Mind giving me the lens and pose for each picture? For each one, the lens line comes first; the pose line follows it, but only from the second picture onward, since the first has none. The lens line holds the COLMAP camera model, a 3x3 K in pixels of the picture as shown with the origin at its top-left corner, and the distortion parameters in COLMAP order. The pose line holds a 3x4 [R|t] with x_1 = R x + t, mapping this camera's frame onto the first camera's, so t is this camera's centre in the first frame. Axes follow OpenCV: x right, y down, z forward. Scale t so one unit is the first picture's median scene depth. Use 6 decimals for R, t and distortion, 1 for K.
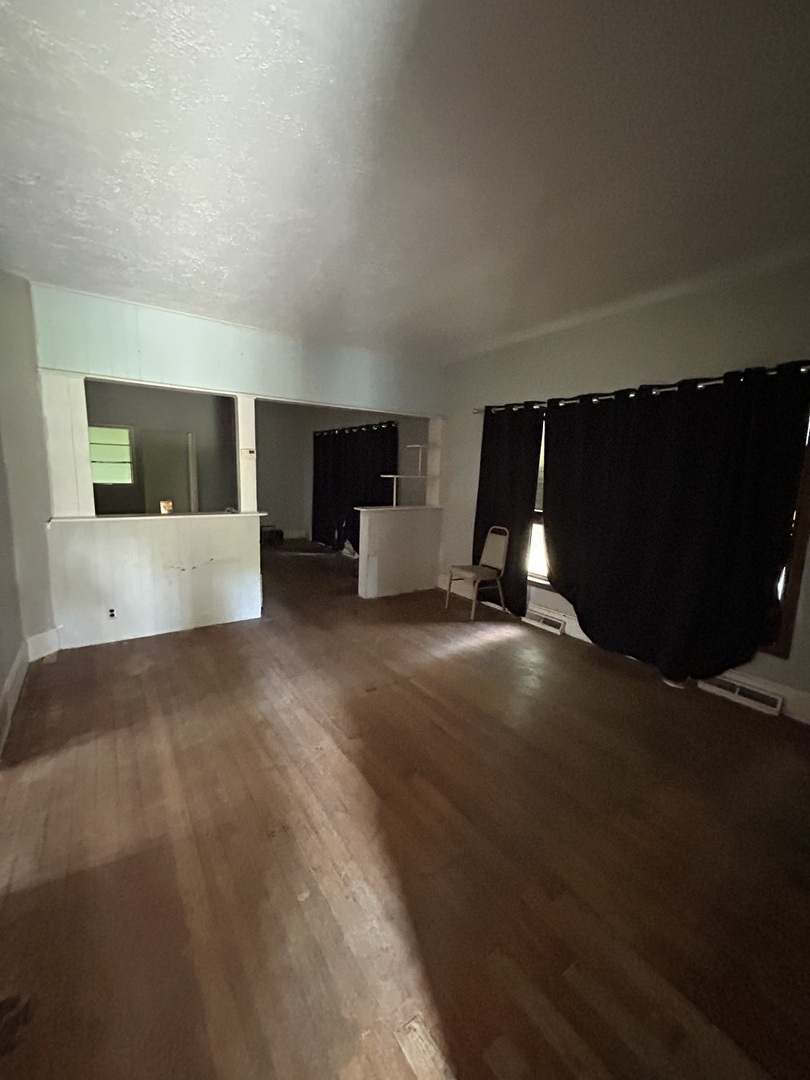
lens RADIAL K [[439.4, 0, 409.1], [0, 439.4, 541.1], [0, 0, 1]] dist [0.000517, 0.000200]
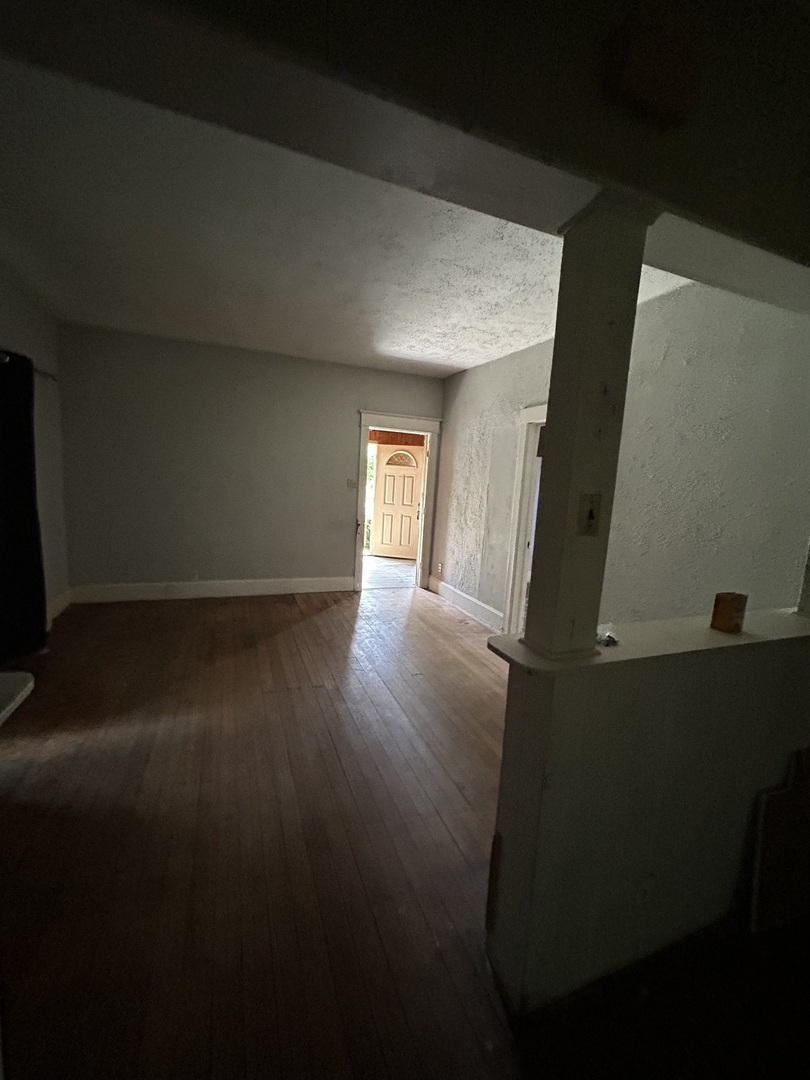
lens RADIAL K [[439.4, 0, 409.1], [0, 439.4, 541.1], [0, 0, 1]] dist [0.000517, 0.000200]
pose [[-0.964169, -0.116540, 0.238321, -0.376733], [-0.041398, 0.953433, 0.298750, -0.232168], [-0.262040, 0.278180, -0.924095, 1.361339]]
